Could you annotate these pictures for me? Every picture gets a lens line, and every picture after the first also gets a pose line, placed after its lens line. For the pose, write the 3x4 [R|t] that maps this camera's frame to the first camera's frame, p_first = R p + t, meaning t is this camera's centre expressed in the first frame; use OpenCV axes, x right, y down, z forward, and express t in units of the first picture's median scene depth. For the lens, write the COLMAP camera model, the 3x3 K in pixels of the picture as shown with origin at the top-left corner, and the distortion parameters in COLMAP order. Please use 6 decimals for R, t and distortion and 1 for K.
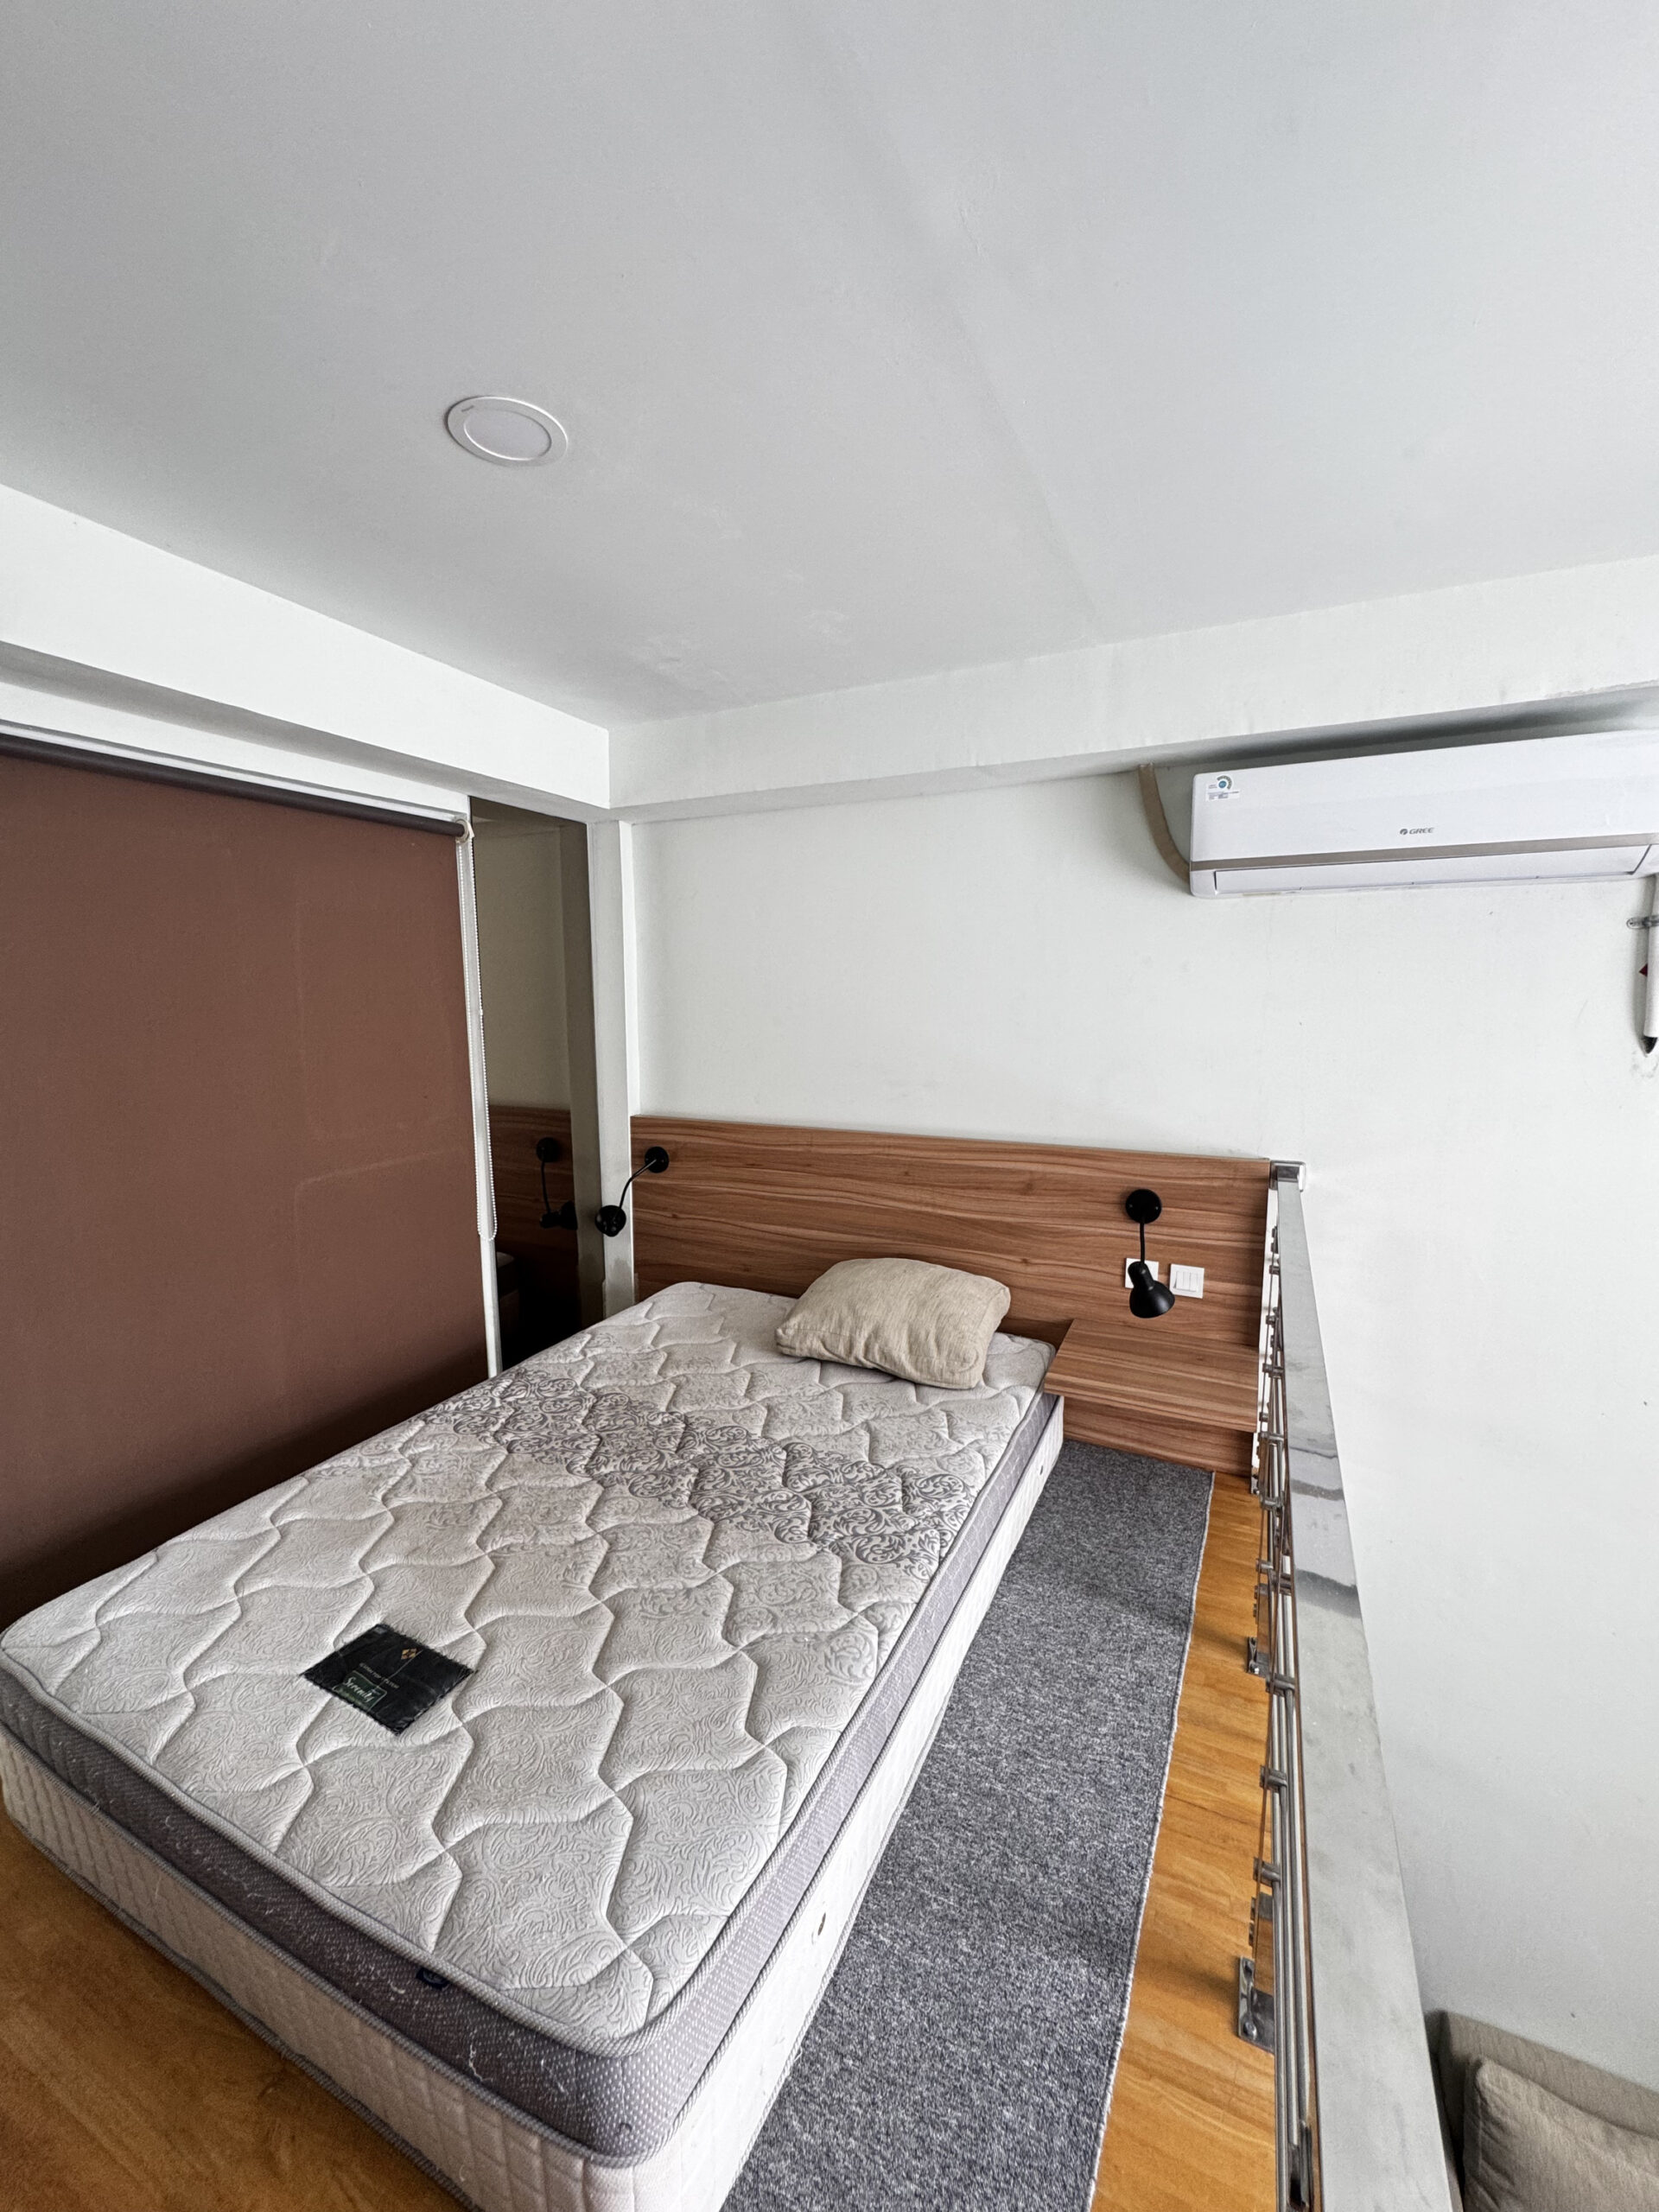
lens RADIAL K [[885.5, 0, 829.5], [0, 885.5, 1106.0], [0, 0, 1]] dist [-0.002352, 0.000333]
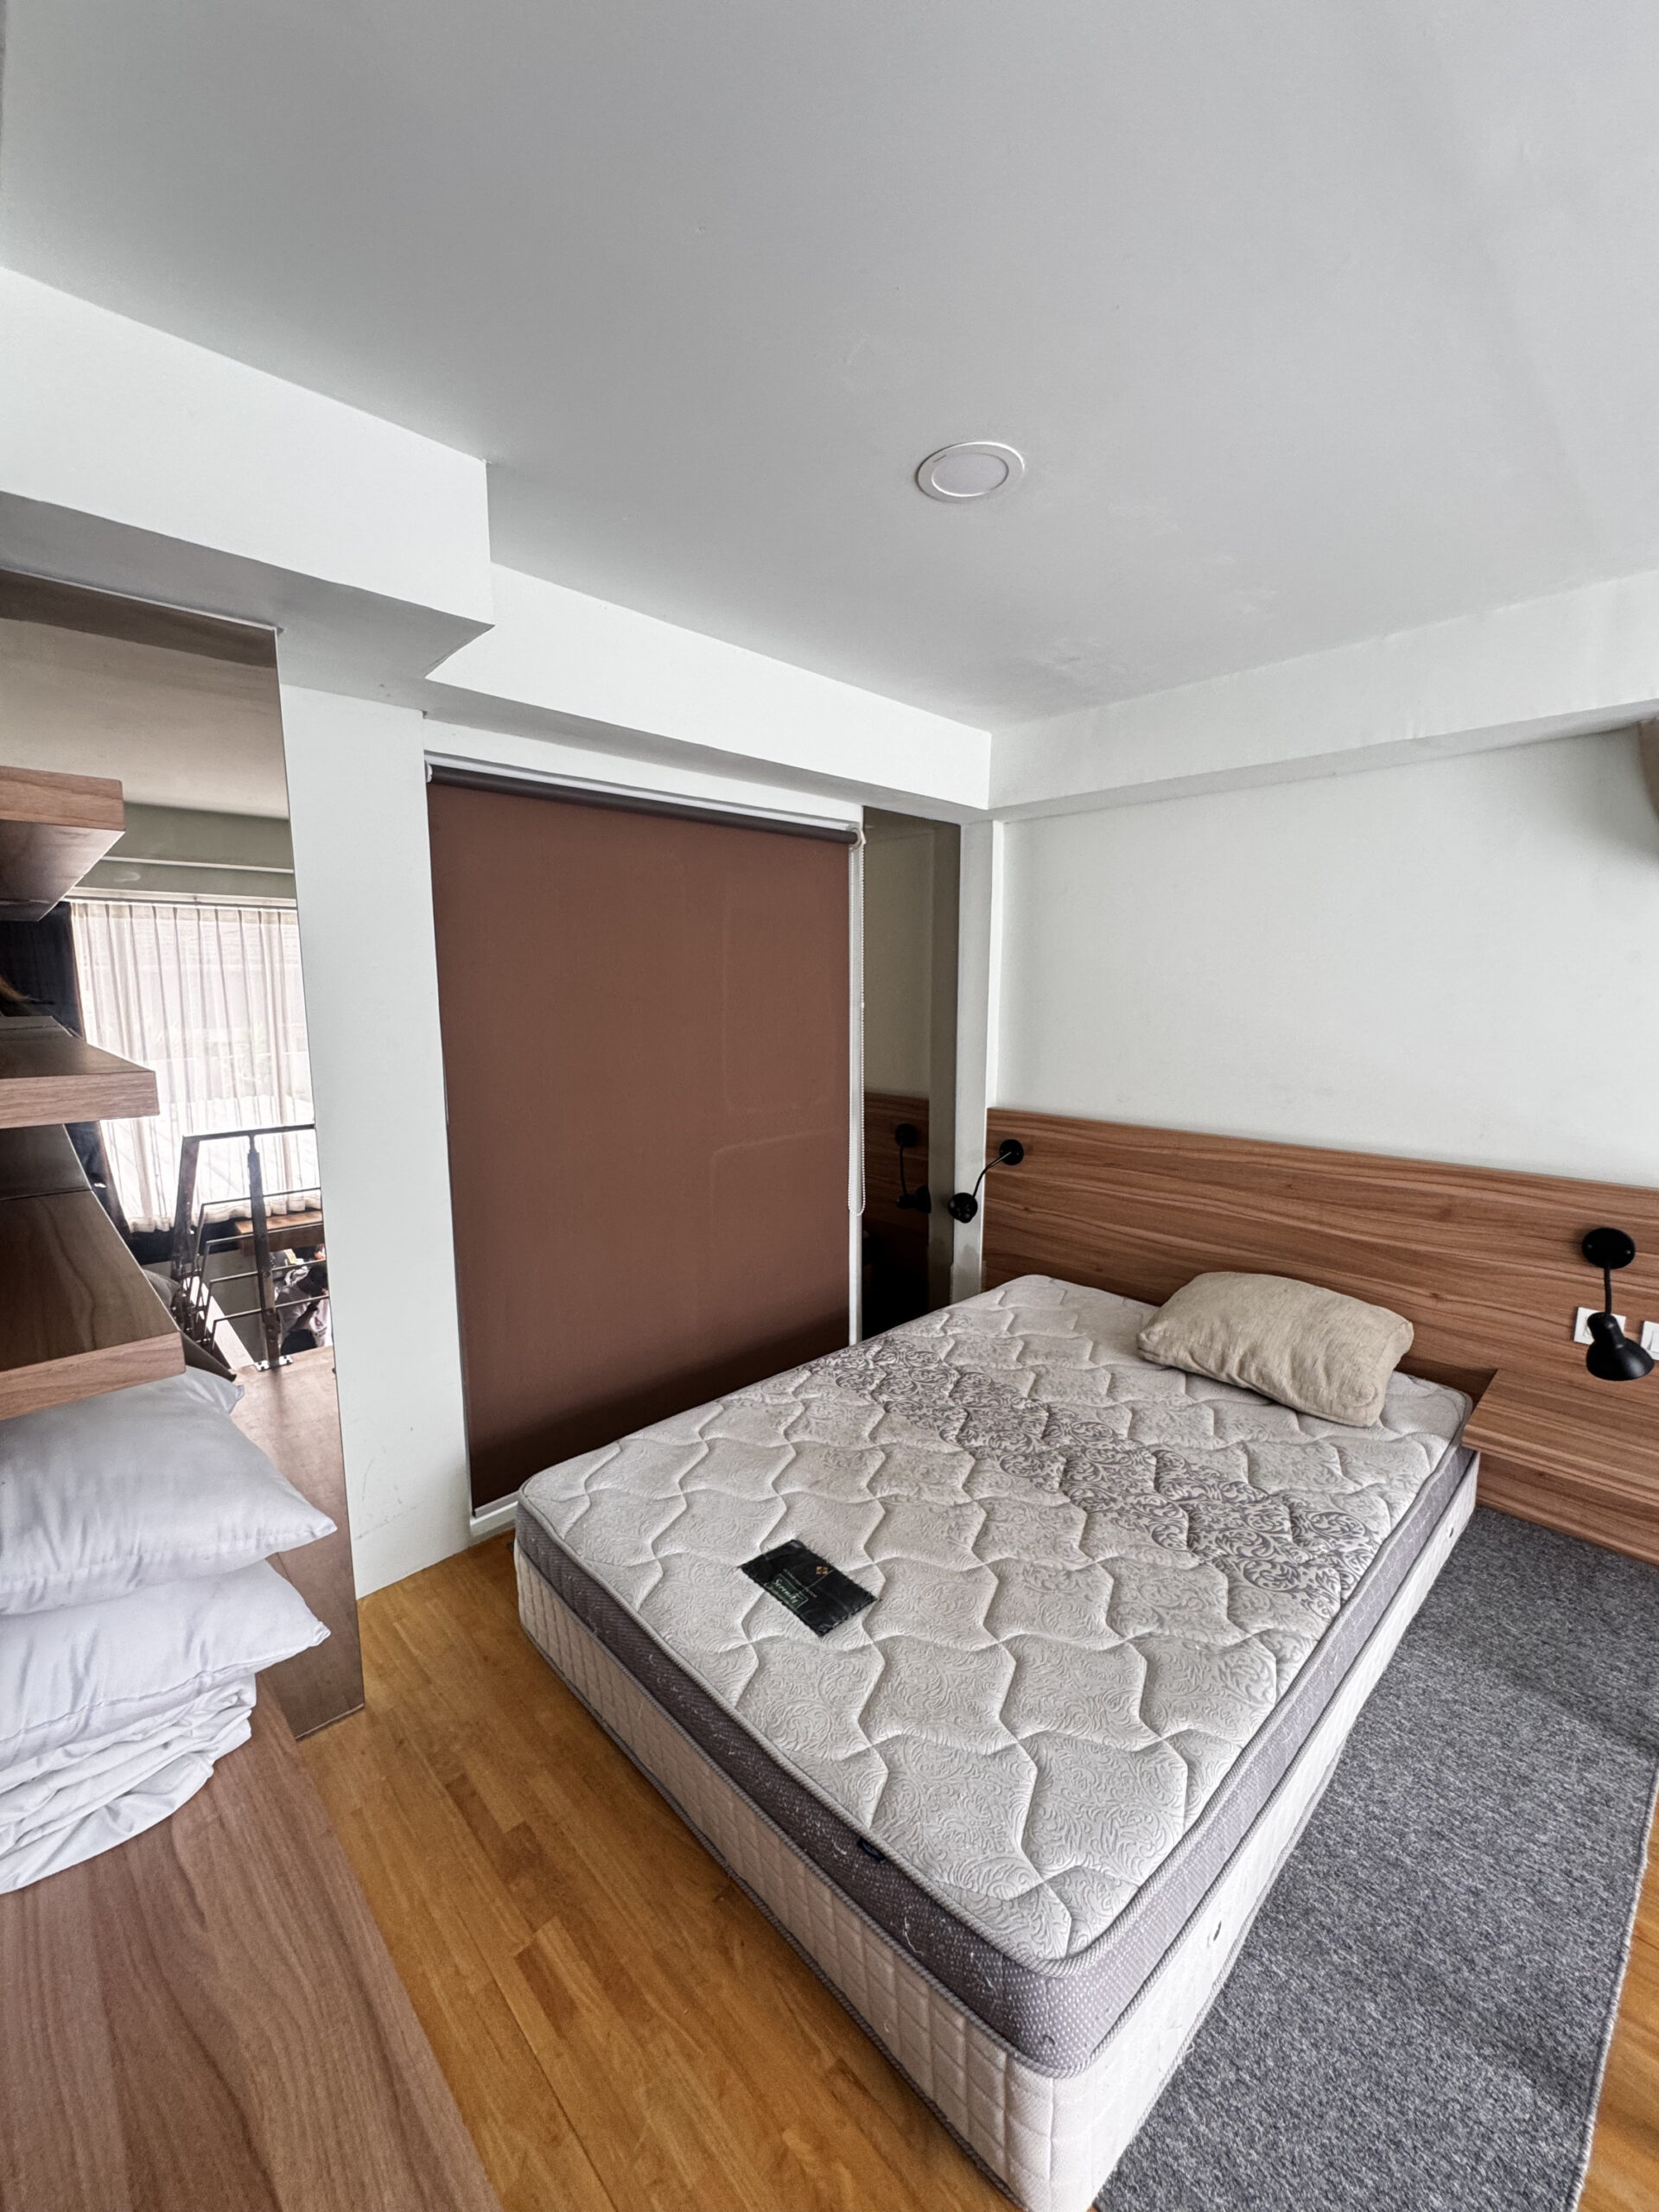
lens RADIAL K [[889.3, 0, 829.8], [0, 889.3, 1108.3], [0, 0, 1]] dist [-0.000911, 0.000643]
pose [[0.940829, 0.053449, -0.334641, -0.088949], [-0.049581, 0.998568, 0.020096, -0.000130], [0.335236, -0.002315, 0.942131, -0.059765]]
